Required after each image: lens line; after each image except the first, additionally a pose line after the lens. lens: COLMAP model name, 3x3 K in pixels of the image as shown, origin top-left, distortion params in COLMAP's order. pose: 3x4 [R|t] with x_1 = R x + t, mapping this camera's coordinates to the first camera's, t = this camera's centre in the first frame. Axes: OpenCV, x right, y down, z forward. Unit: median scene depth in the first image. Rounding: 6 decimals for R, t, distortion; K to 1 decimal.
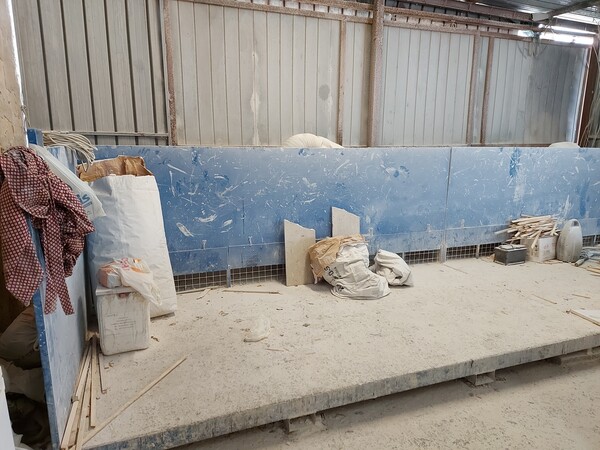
lens RADIAL K [[426.3, 0, 303.0], [0, 426.3, 228.2], [0, 0, 1]] dist [0.109881, -0.116016]
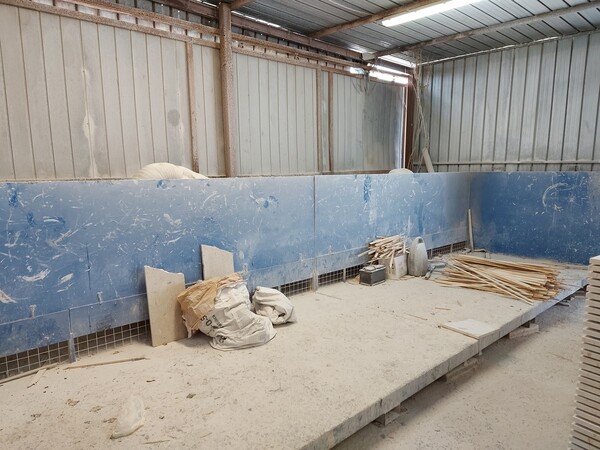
lens RADIAL K [[426.3, 0, 303.0], [0, 426.3, 228.2], [0, 0, 1]] dist [0.109881, -0.116016]
pose [[0.930399, -0.071449, 0.359516, -0.044072], [0.094295, 0.994463, -0.046393, -0.020255], [-0.354211, 0.077064, 0.931985, 0.088100]]
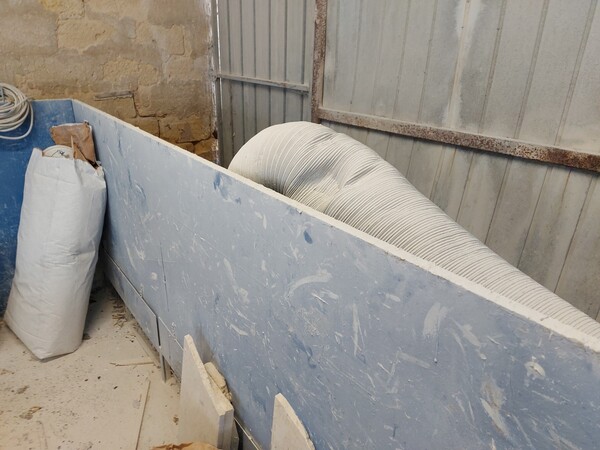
lens RADIAL K [[426.3, 0, 303.0], [0, 426.3, 228.2], [0, 0, 1]] dist [0.109881, -0.116016]
pose [[0.275086, 0.364237, -0.889752, 0.245579], [-0.214314, 0.925402, 0.312571, -0.209283], [0.937228, 0.104703, 0.332626, 0.778467]]
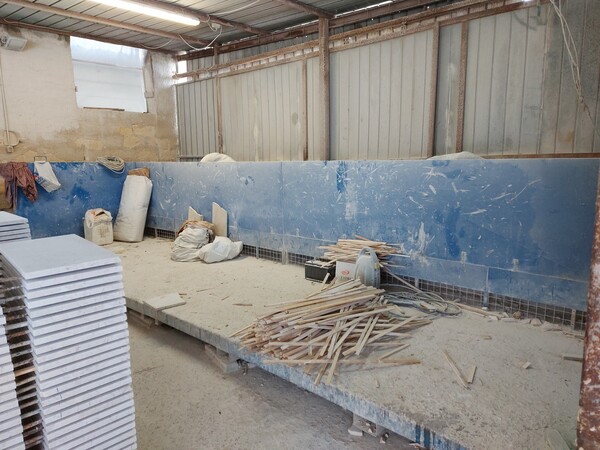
lens RADIAL K [[426.3, 0, 303.0], [0, 426.3, 228.2], [0, 0, 1]] dist [0.109881, -0.116016]
pose [[0.442838, 0.124031, -0.887981, 1.294544], [-0.164061, 0.984874, 0.055748, -0.081111], [0.881464, 0.120996, 0.456488, 0.528512]]
